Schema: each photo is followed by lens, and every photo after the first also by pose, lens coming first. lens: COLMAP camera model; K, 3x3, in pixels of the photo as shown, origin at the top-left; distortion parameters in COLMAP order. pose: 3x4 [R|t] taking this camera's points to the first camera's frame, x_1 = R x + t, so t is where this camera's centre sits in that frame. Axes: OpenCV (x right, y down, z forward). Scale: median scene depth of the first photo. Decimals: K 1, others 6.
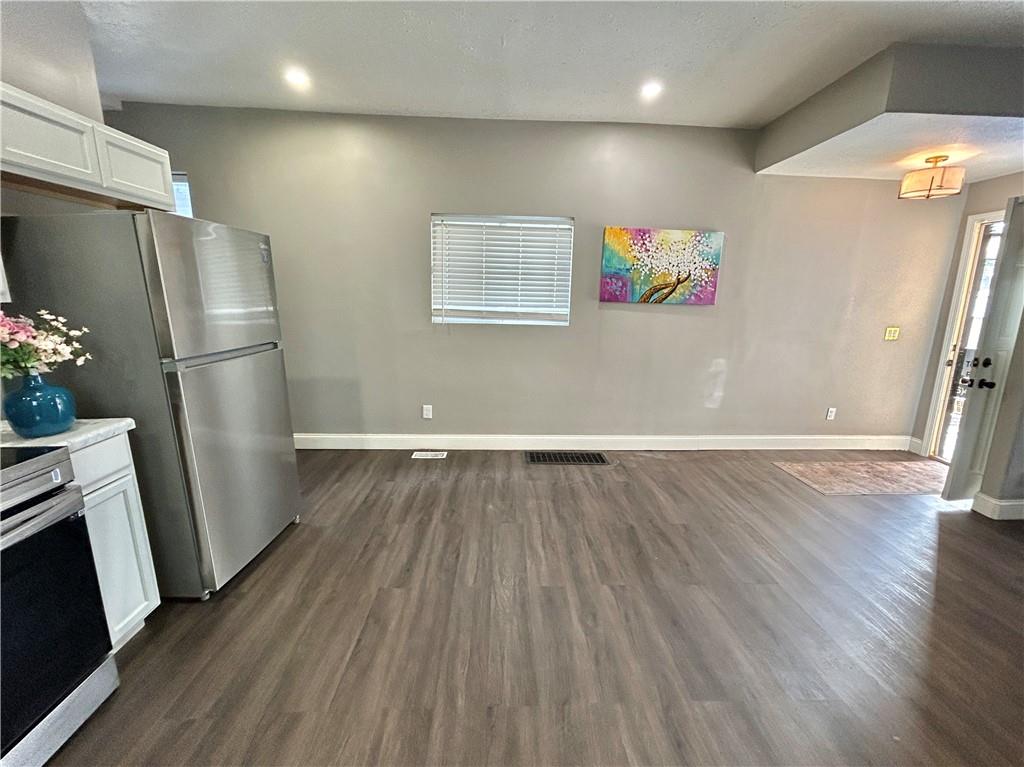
lens RADIAL K [[429.4, 0, 512.0], [0, 429.4, 383.5], [0, 0, 1]] dist [0.000117, -0.000010]
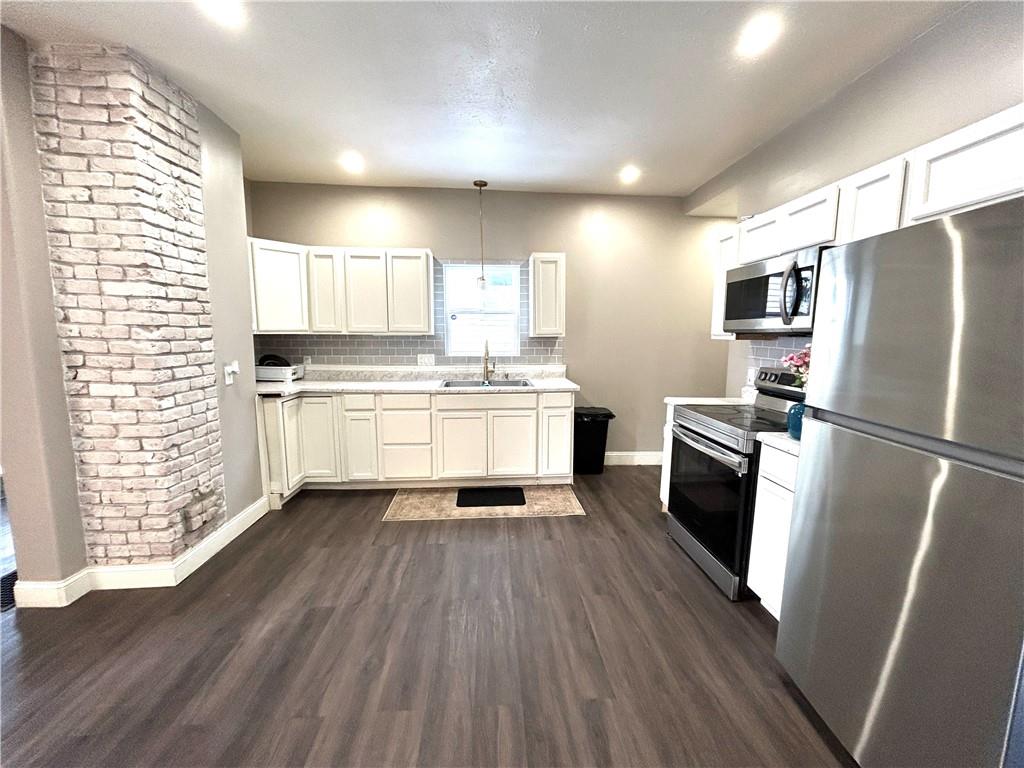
lens RADIAL K [[411.1, 0, 512.0], [0, 411.1, 384.0], [0, 0, 1]] dist [0.000976, 0.000219]
pose [[-0.999272, -0.009913, -0.036840, -0.070953], [-0.021494, 0.944093, 0.328979, -0.275360], [0.031519, 0.329531, -0.943618, 1.304895]]
